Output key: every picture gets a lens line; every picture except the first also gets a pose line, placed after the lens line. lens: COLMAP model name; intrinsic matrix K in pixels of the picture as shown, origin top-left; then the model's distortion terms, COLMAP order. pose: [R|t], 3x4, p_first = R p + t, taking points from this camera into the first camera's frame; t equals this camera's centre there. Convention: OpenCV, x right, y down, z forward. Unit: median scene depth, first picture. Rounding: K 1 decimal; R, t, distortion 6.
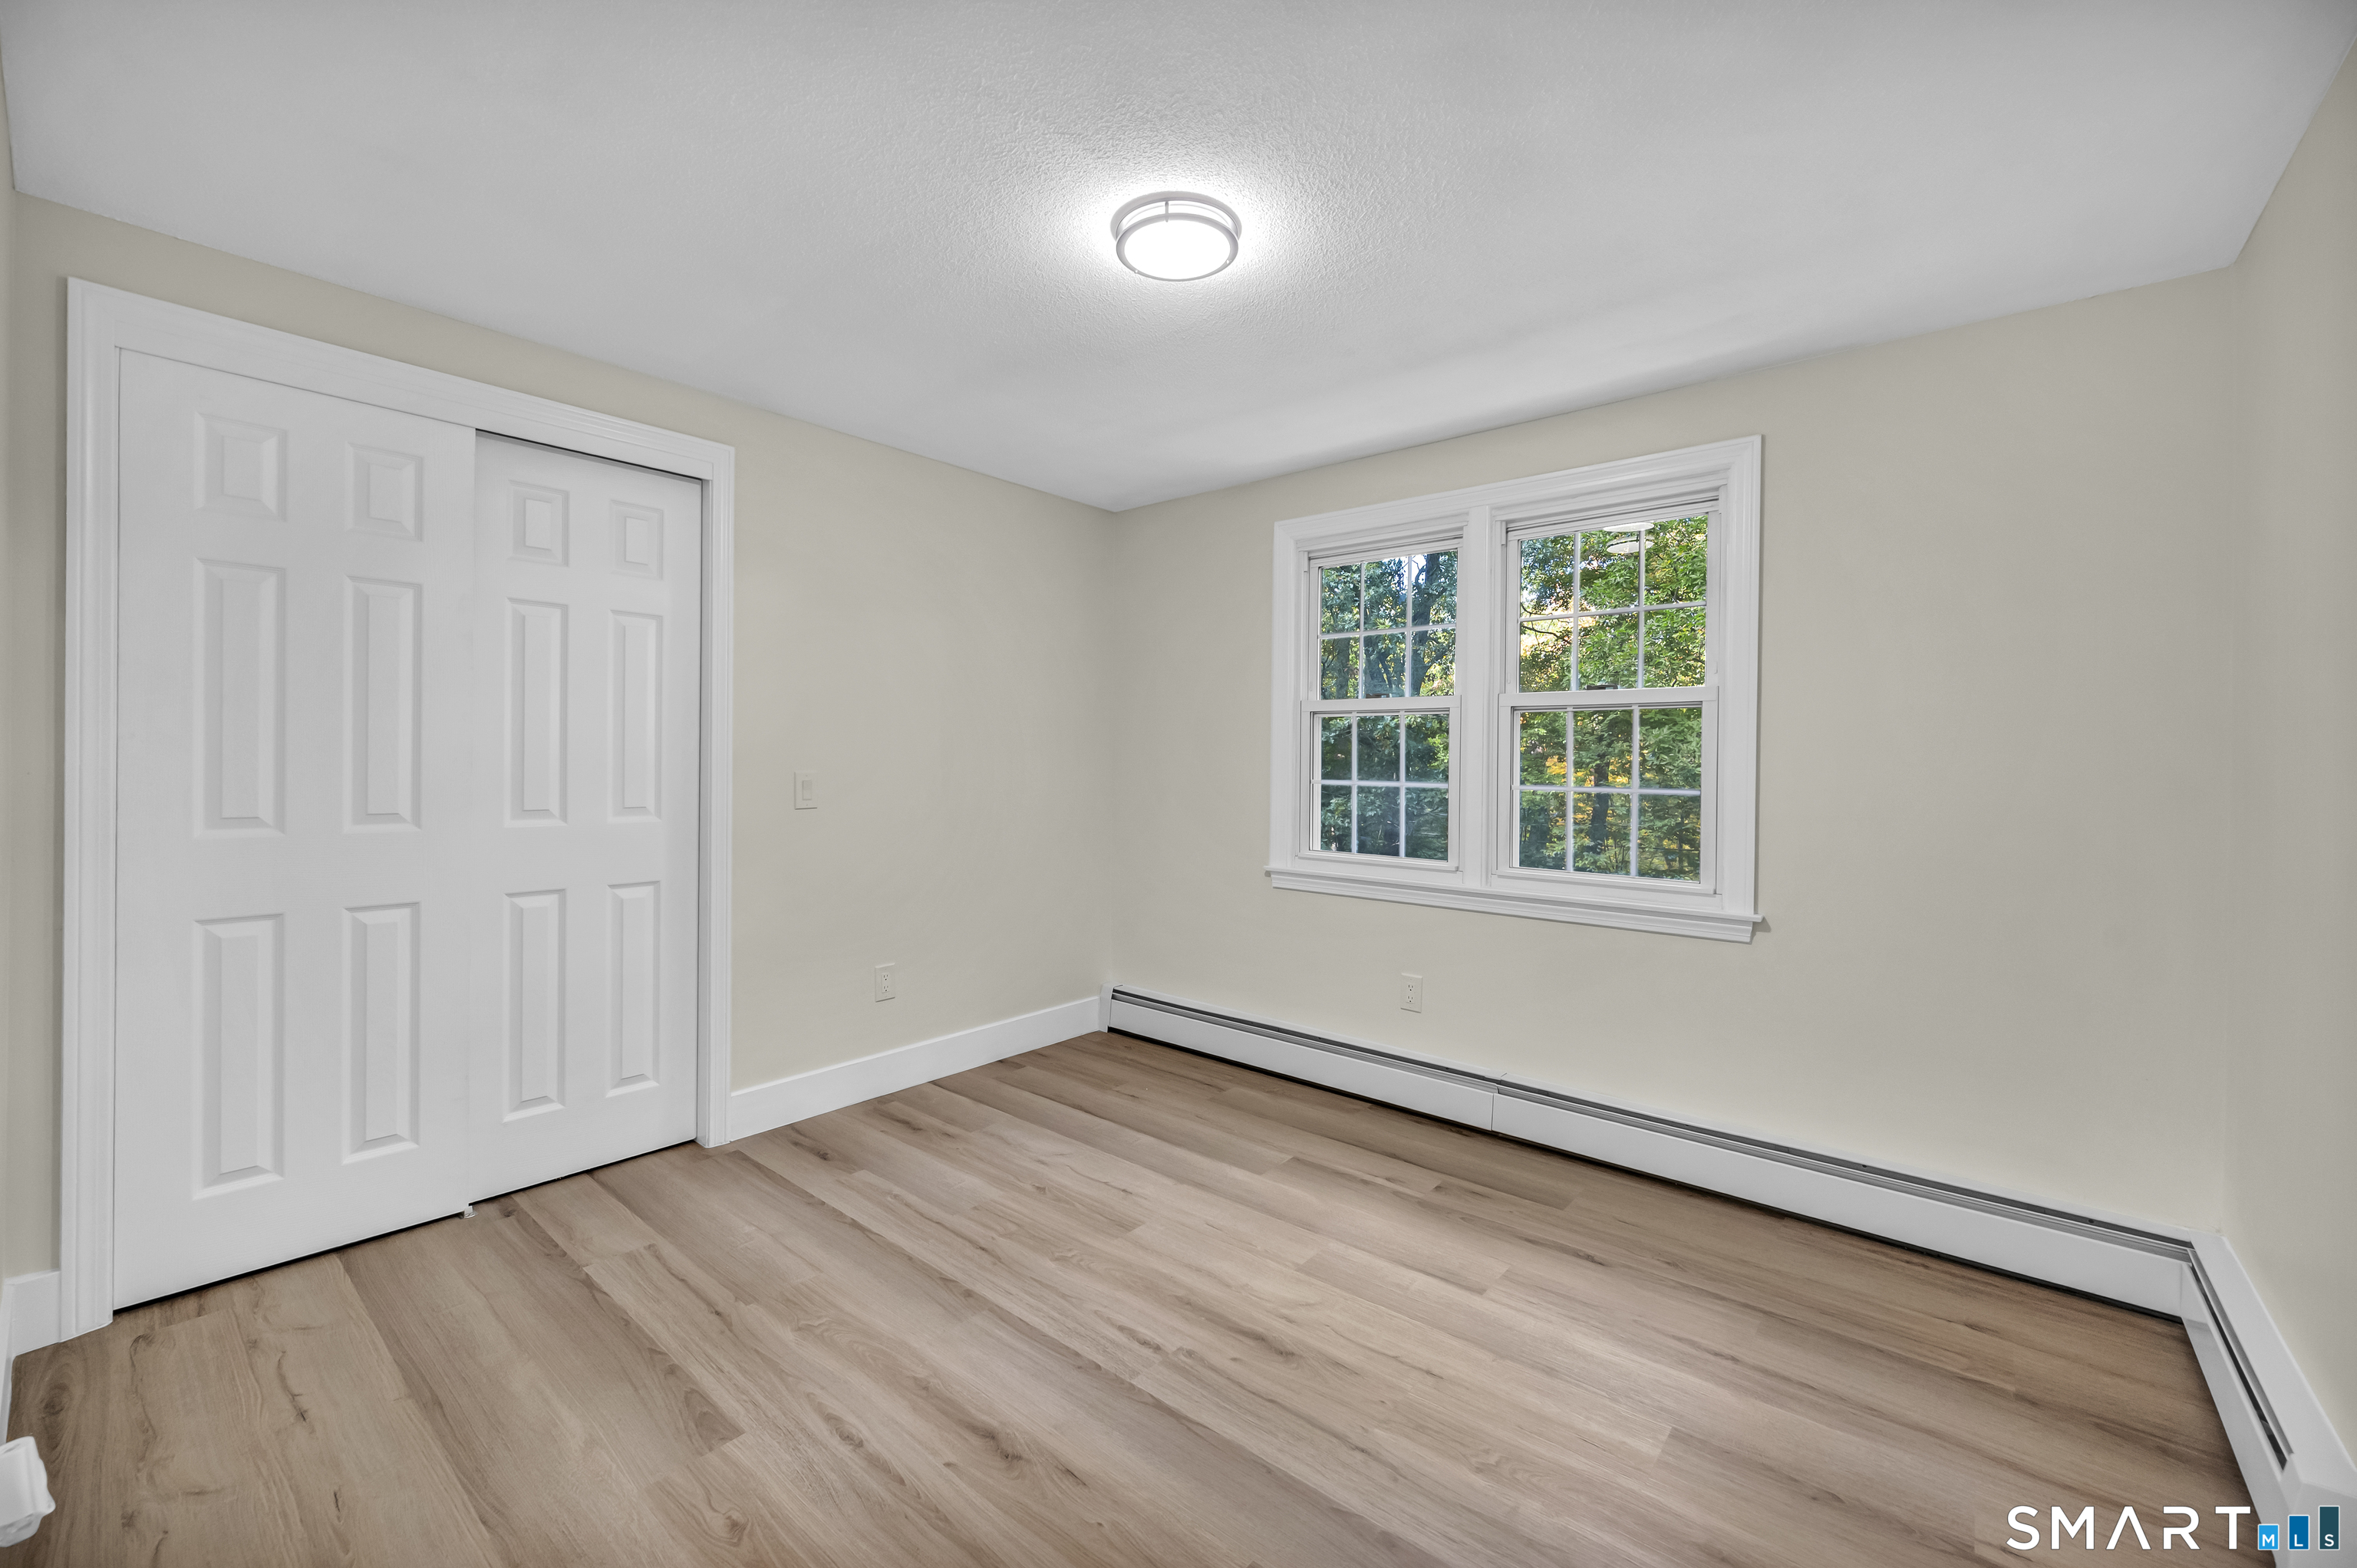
lens RADIAL K [[940.2, 0, 1157.7], [0, 940.2, 778.4], [0, 0, 1]] dist [-0.002650, 0.001617]
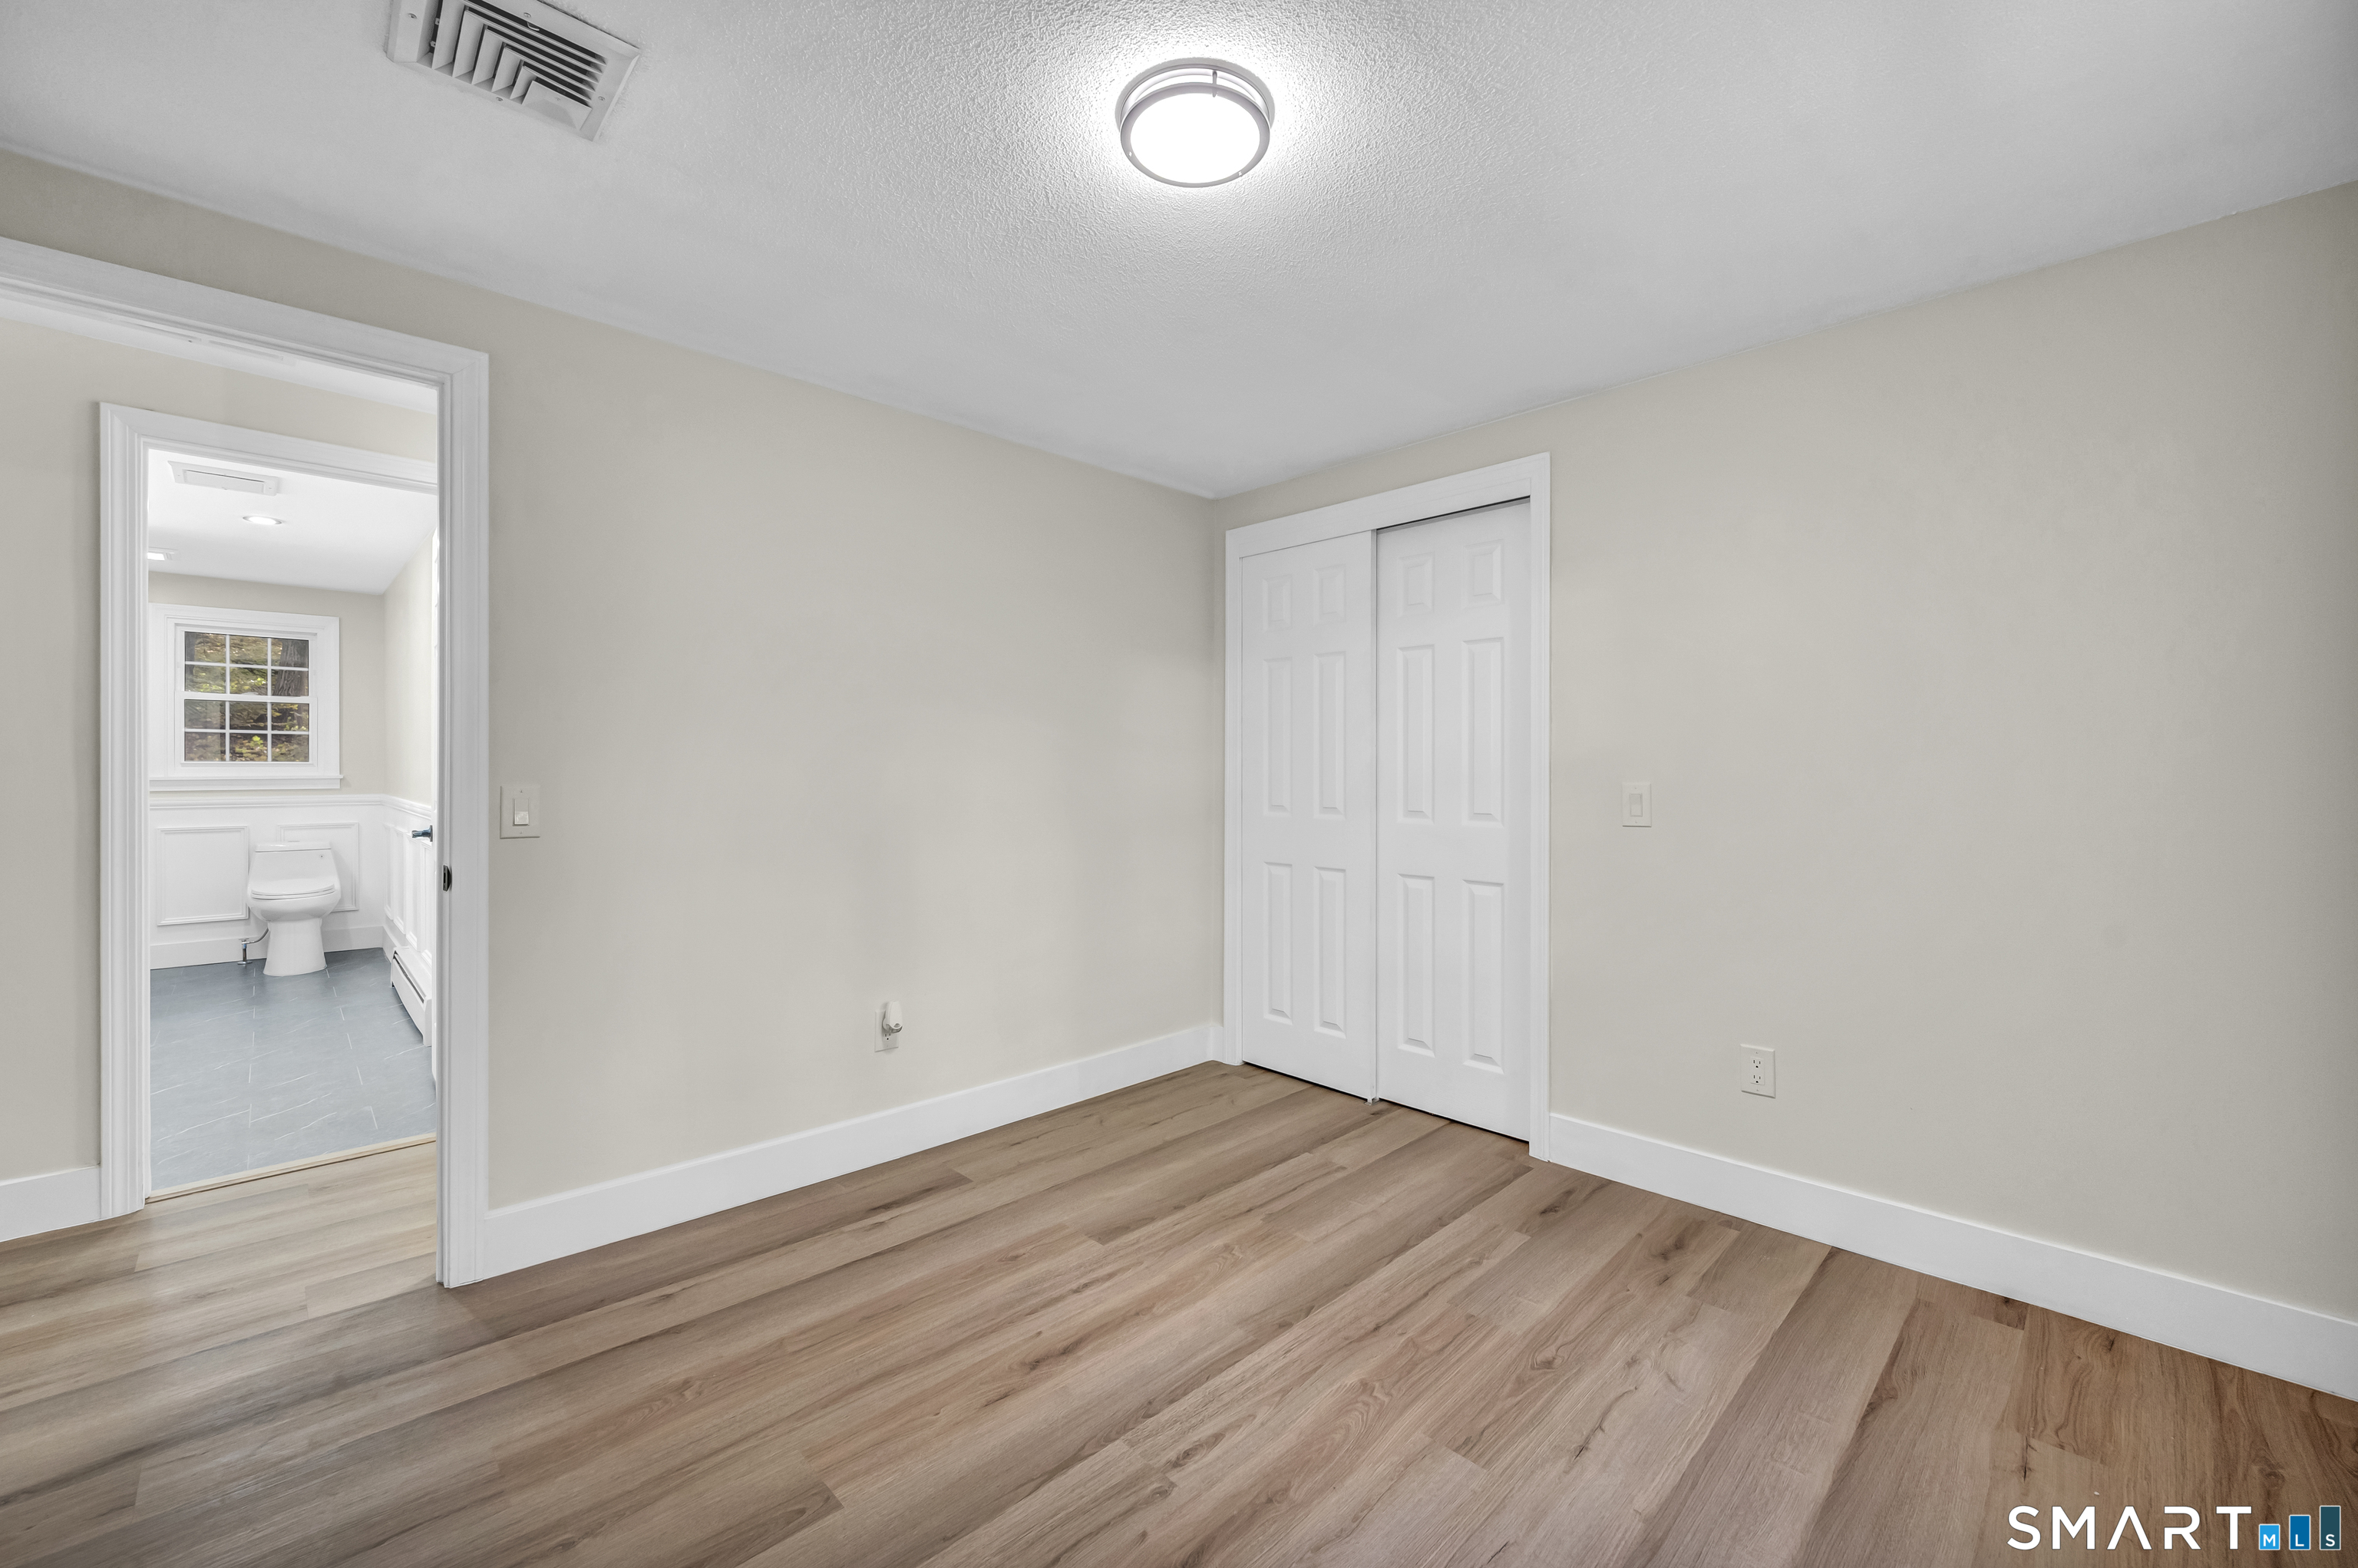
lens RADIAL K [[940.7, 0, 1193.3], [0, 940.7, 780.9], [0, 0, 1]] dist [-0.002650, 0.001617]
pose [[-0.072950, 0.000467, -0.997335, 0.686729], [-0.019363, 0.999811, 0.001884, -0.003389], [0.997148, 0.019449, -0.072927, 0.877673]]
